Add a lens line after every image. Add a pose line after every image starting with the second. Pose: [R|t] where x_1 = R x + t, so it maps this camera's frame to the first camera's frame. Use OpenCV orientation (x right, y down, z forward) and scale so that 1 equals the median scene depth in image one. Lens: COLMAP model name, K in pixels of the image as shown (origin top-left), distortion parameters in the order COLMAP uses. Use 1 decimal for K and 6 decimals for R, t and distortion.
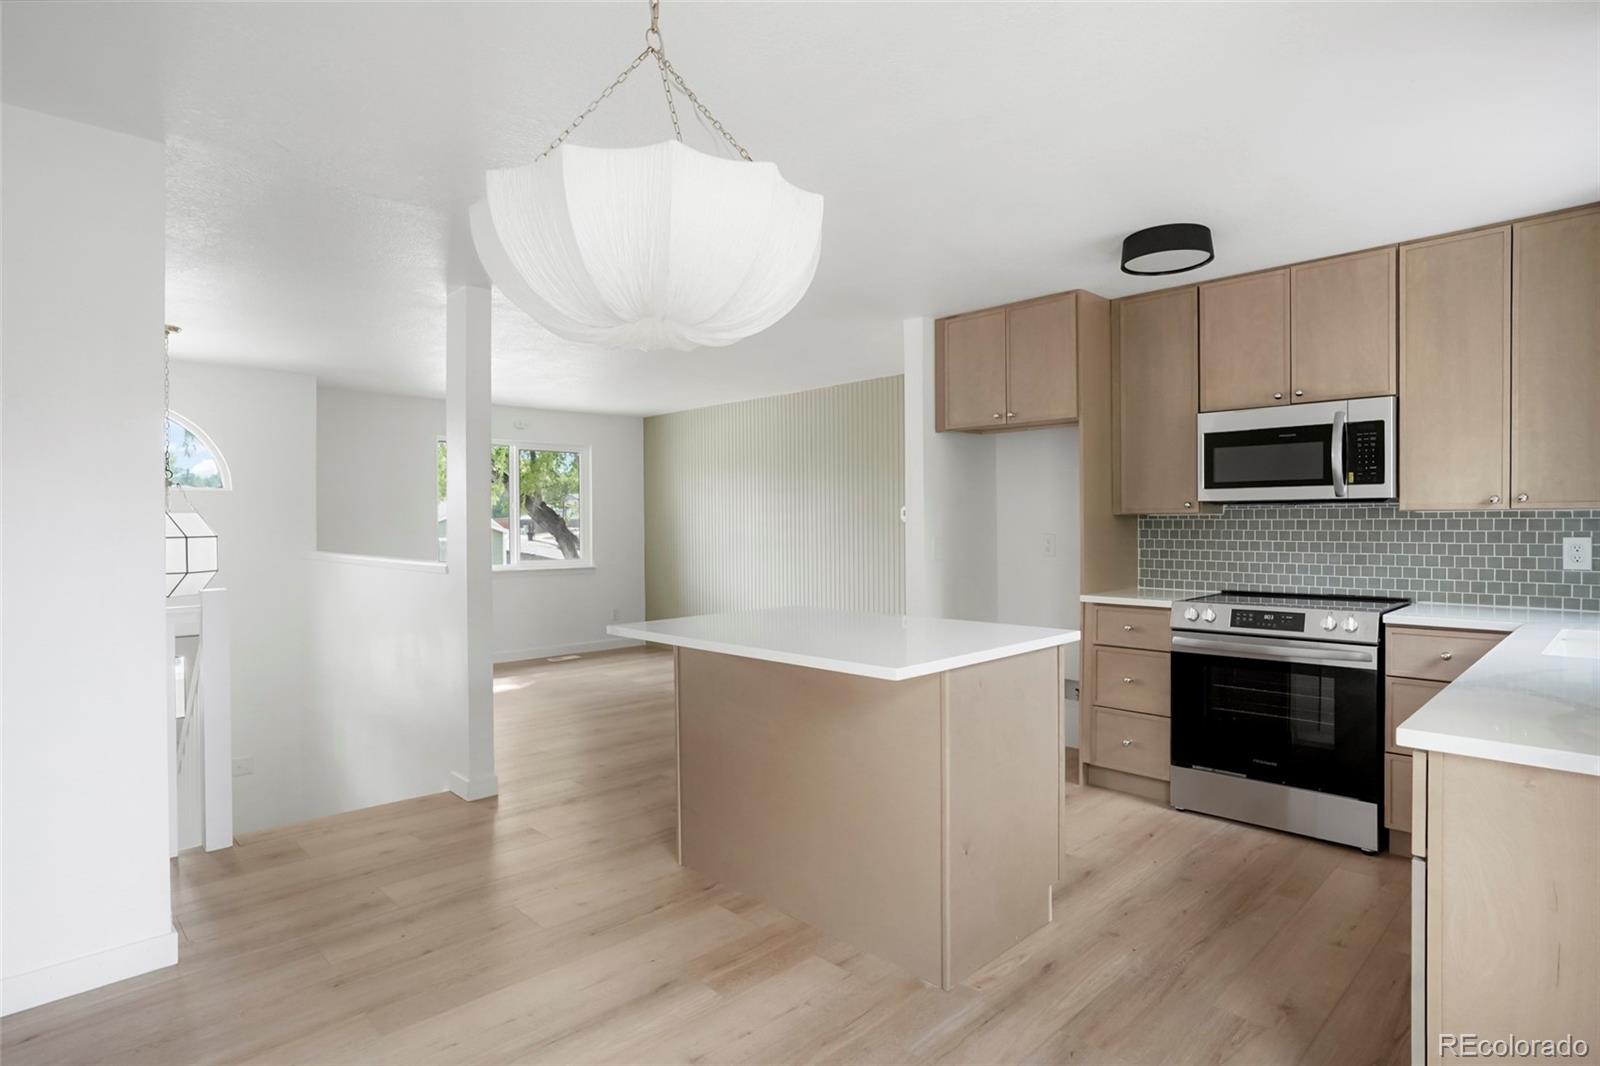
lens RADIAL K [[860.3, 0, 793.4], [0, 860.3, 565.4], [0, 0, 1]] dist [-0.015792, 0.008157]
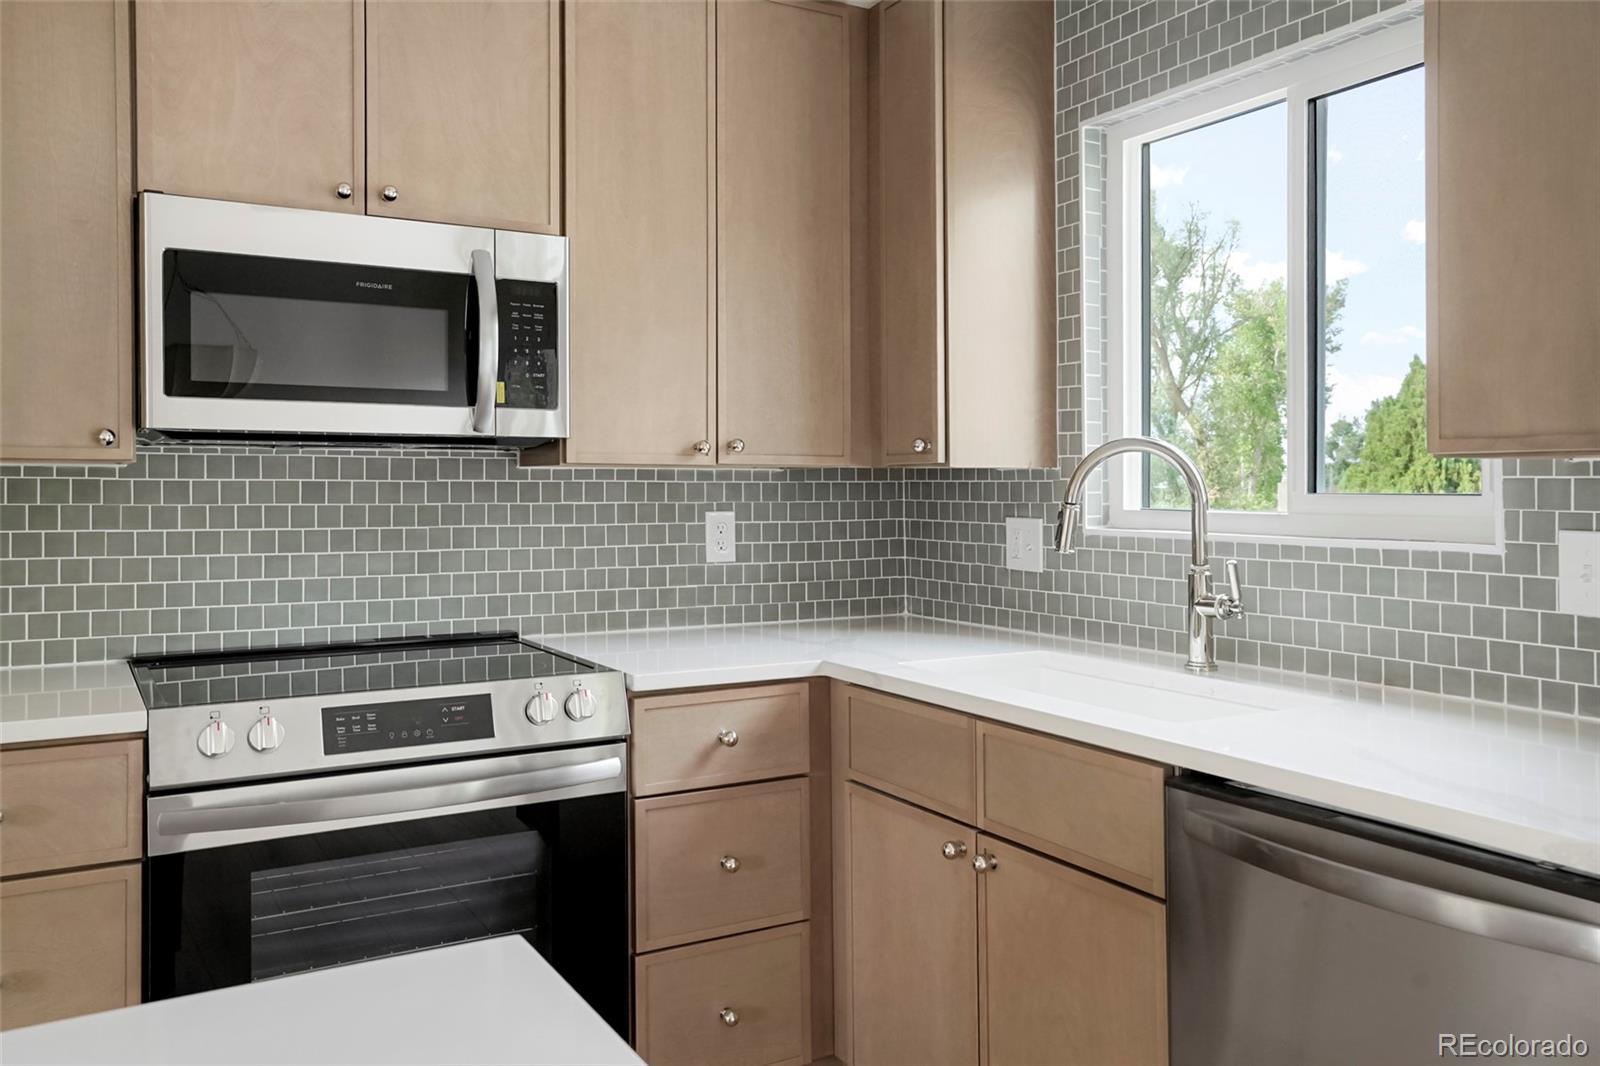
lens RADIAL K [[1233.9, 0, 780.0], [0, 1233.9, 473.2], [0, 0, 1]] dist [0.024409, 0.026645]
pose [[0.266836, 0.018123, 0.963571, 0.027038], [0.046486, 0.998417, -0.031651, -0.026621], [-0.962620, 0.053238, 0.265572, 0.623286]]
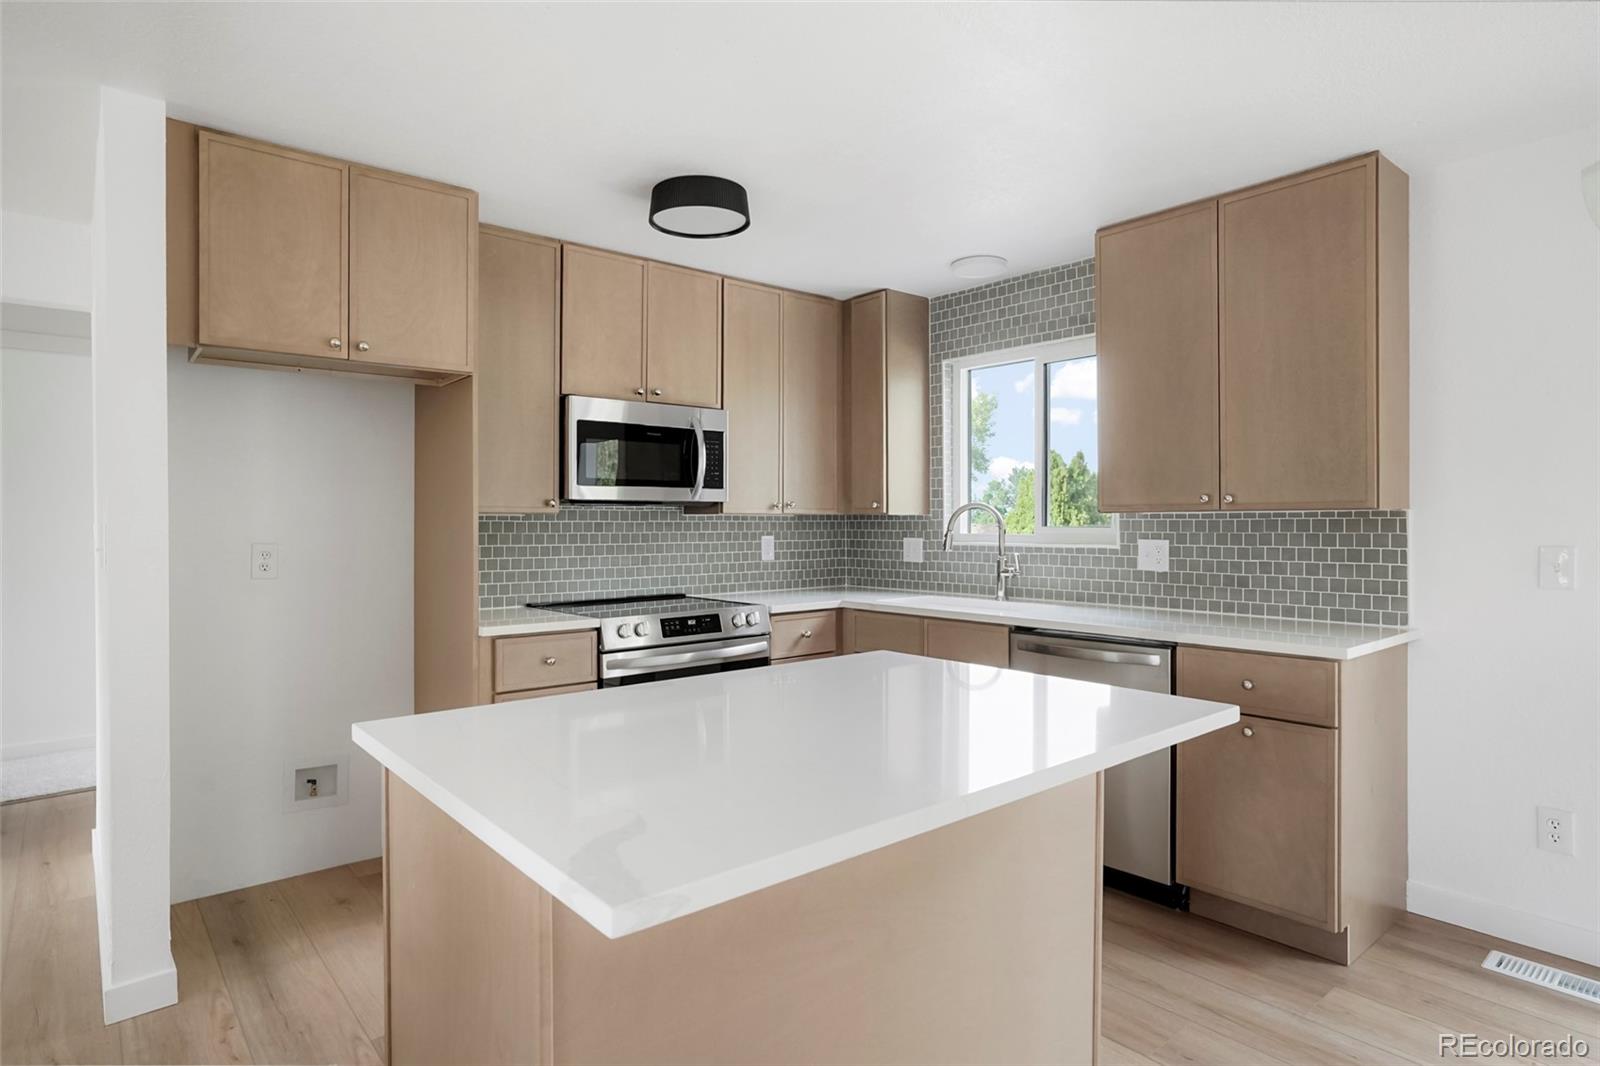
lens RADIAL K [[853.4, 0, 776.5], [0, 853.4, 521.8], [0, 0, 1]] dist [-0.005026, -0.001567]
pose [[0.095843, 0.009142, 0.995354, -0.359038], [0.052262, 0.998532, -0.014204, -0.031095], [-0.994024, 0.053380, 0.095225, 0.756146]]
